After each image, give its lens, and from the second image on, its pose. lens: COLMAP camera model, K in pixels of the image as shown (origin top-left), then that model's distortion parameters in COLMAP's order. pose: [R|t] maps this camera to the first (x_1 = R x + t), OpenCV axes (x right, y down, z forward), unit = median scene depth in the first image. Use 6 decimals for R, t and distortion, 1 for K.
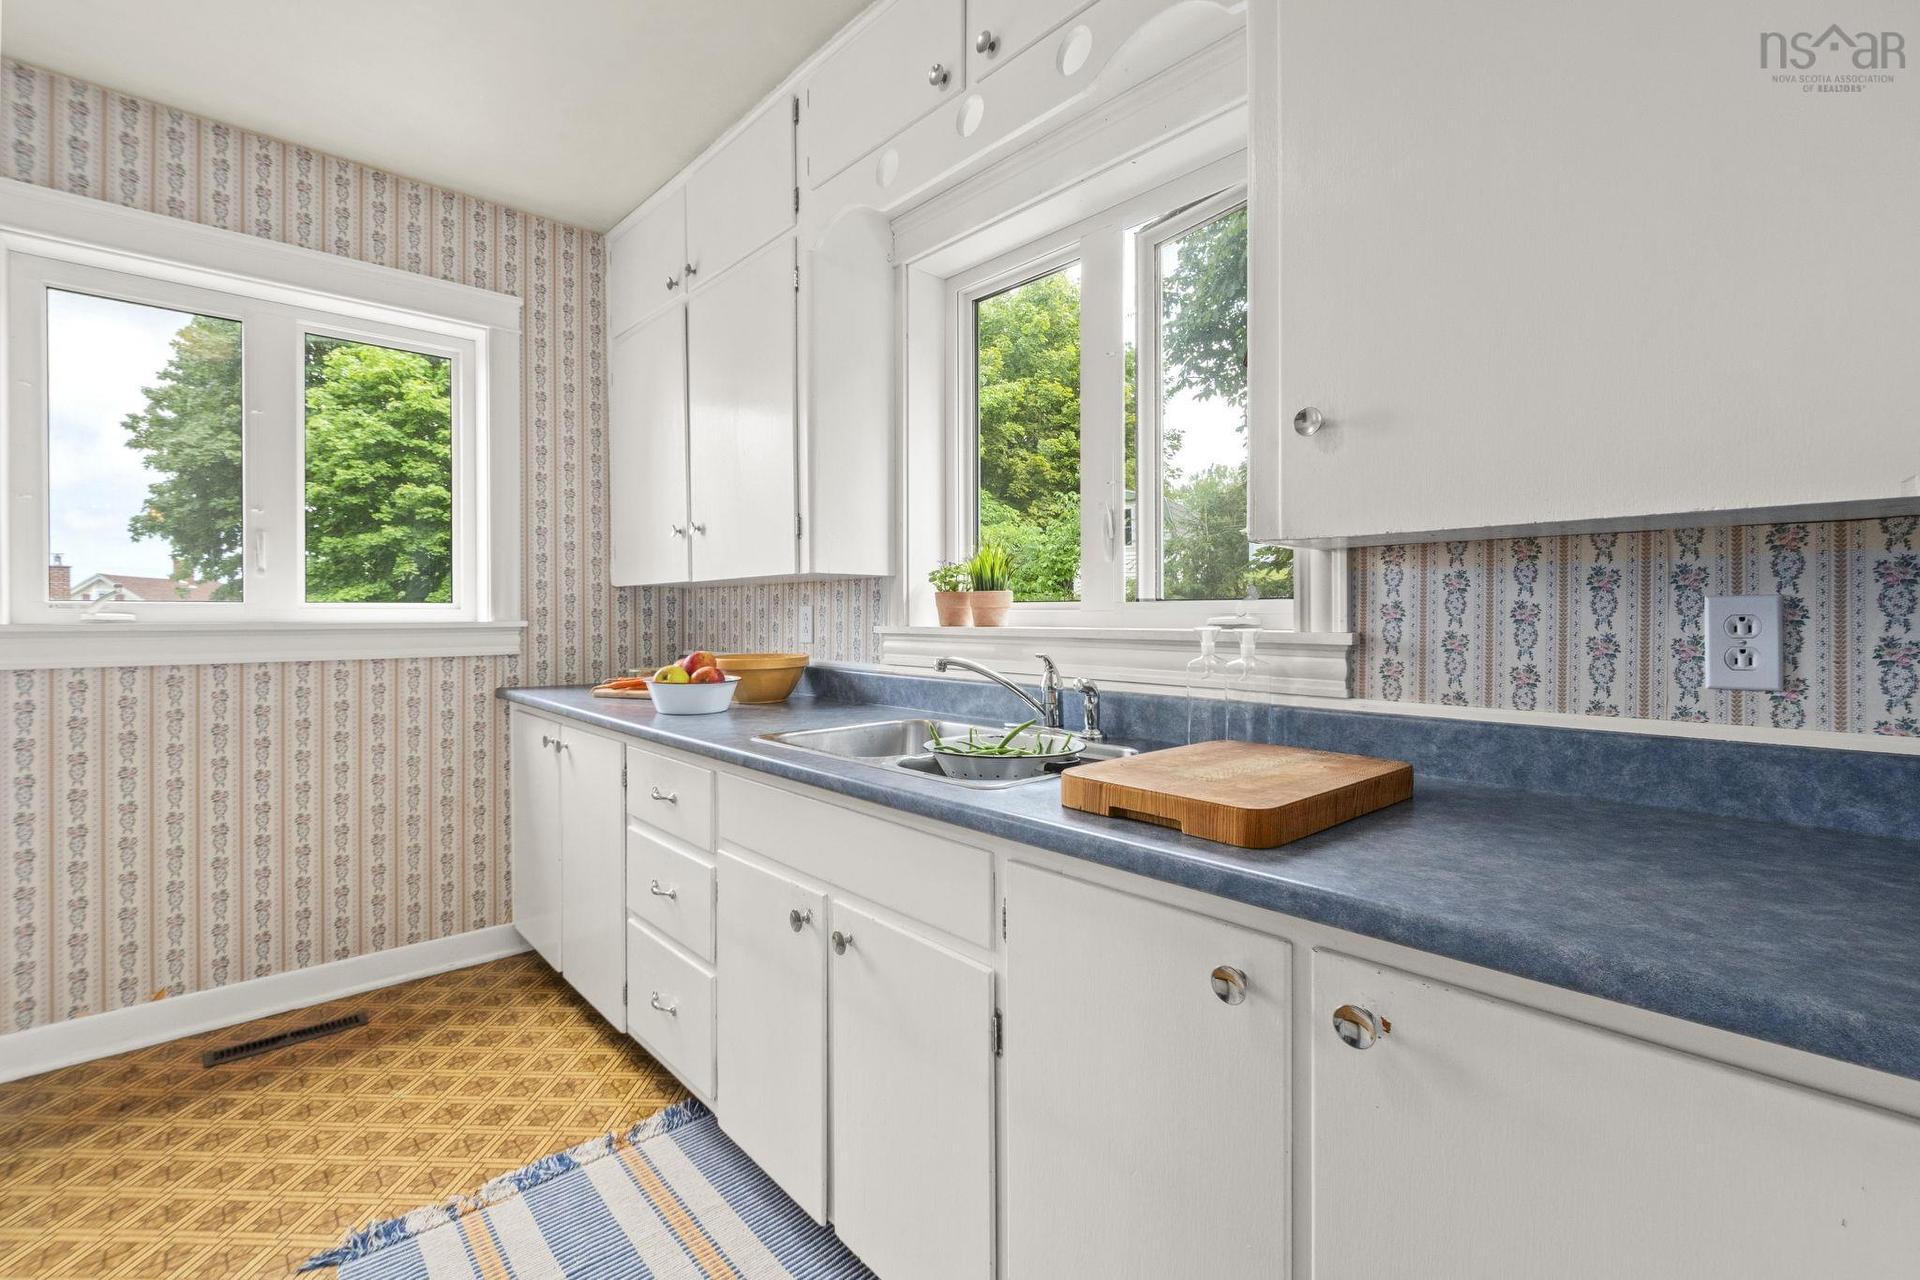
lens RADIAL K [[847.1, 0, 969.1], [0, 847.1, 619.2], [0, 0, 1]] dist [-0.002128, -0.002696]
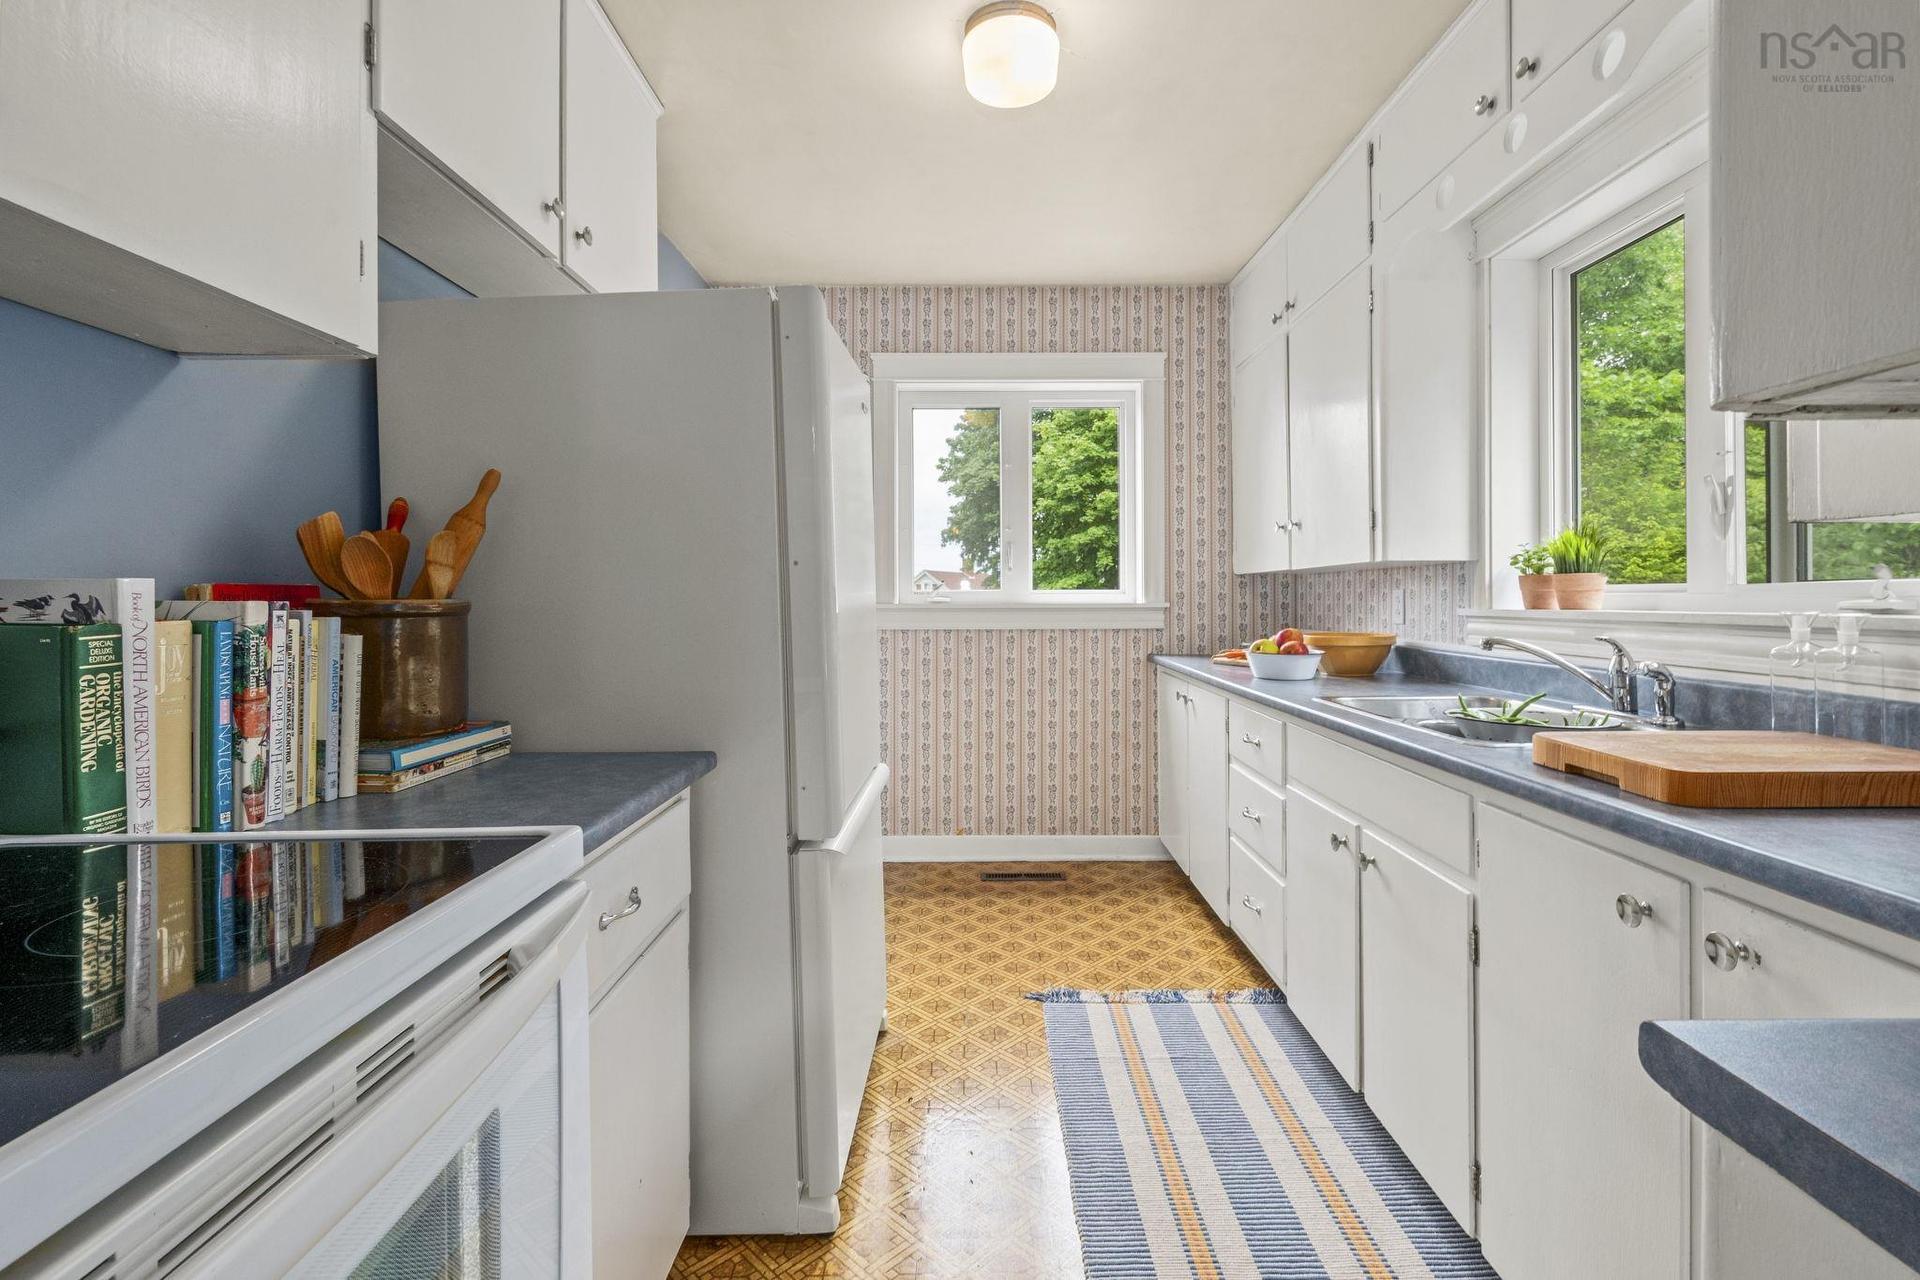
lens RADIAL K [[868.5, 0, 974.0], [0, 868.5, 595.5], [0, 0, 1]] dist [0.018250, 0.000180]
pose [[0.737020, -0.003983, -0.675860, 0.232719], [-0.000842, 0.999976, -0.006811, -0.000447], [0.675871, 0.005589, 0.736999, -0.267518]]
